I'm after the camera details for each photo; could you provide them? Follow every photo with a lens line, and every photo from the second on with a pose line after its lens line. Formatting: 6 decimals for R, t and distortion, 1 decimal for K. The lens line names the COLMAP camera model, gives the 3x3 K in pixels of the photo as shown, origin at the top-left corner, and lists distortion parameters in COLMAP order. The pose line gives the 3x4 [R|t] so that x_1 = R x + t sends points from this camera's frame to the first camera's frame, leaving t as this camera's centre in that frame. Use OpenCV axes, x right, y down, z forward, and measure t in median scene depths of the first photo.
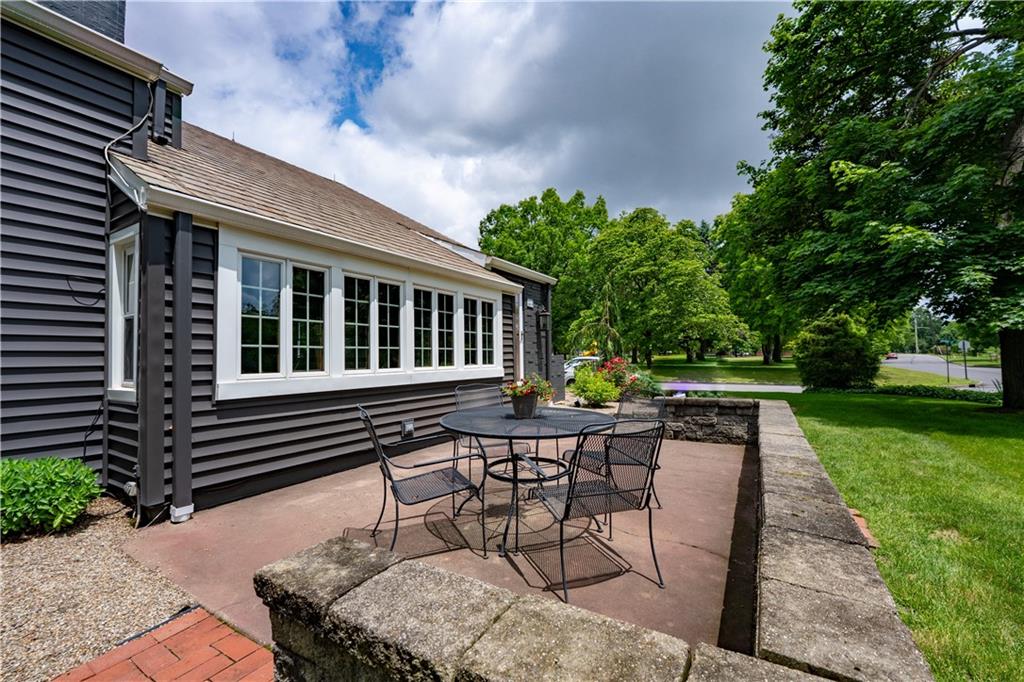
lens RADIAL K [[440.6, 0, 514.8], [0, 440.6, 341.4], [0, 0, 1]] dist [-0.000249, -0.000122]
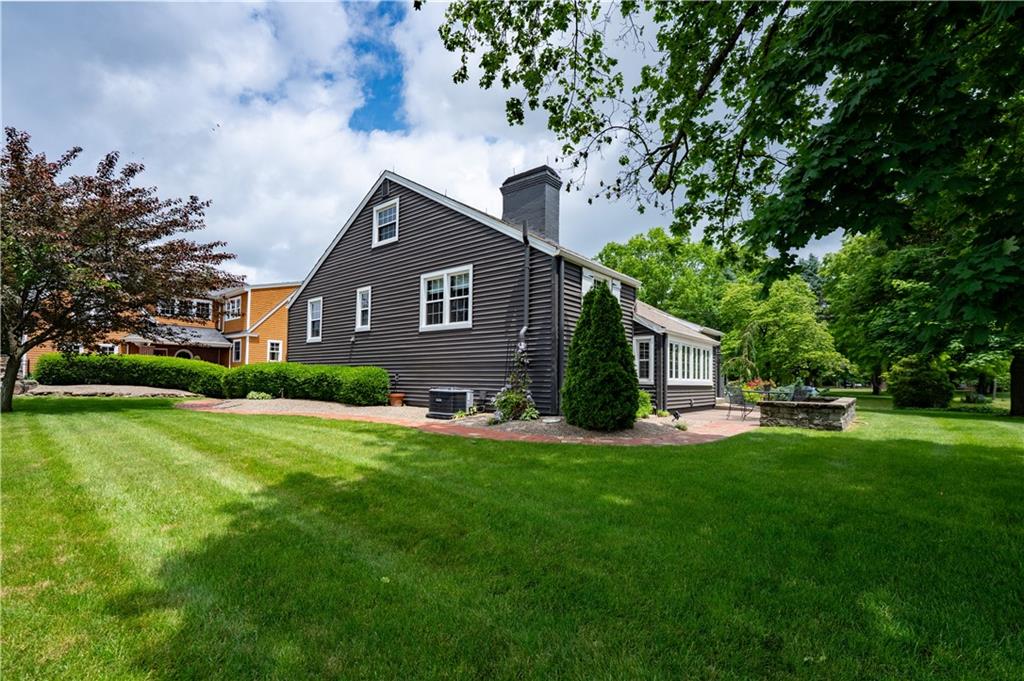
lens RADIAL K [[440.6, 0, 522.4], [0, 440.6, 370.4], [0, 0, 1]] dist [-0.000249, -0.000122]
pose [[0.985848, 0.023679, -0.165959, -0.593114], [-0.021513, 0.999659, 0.014832, -0.006018], [0.166254, -0.011052, 0.986021, -1.270600]]
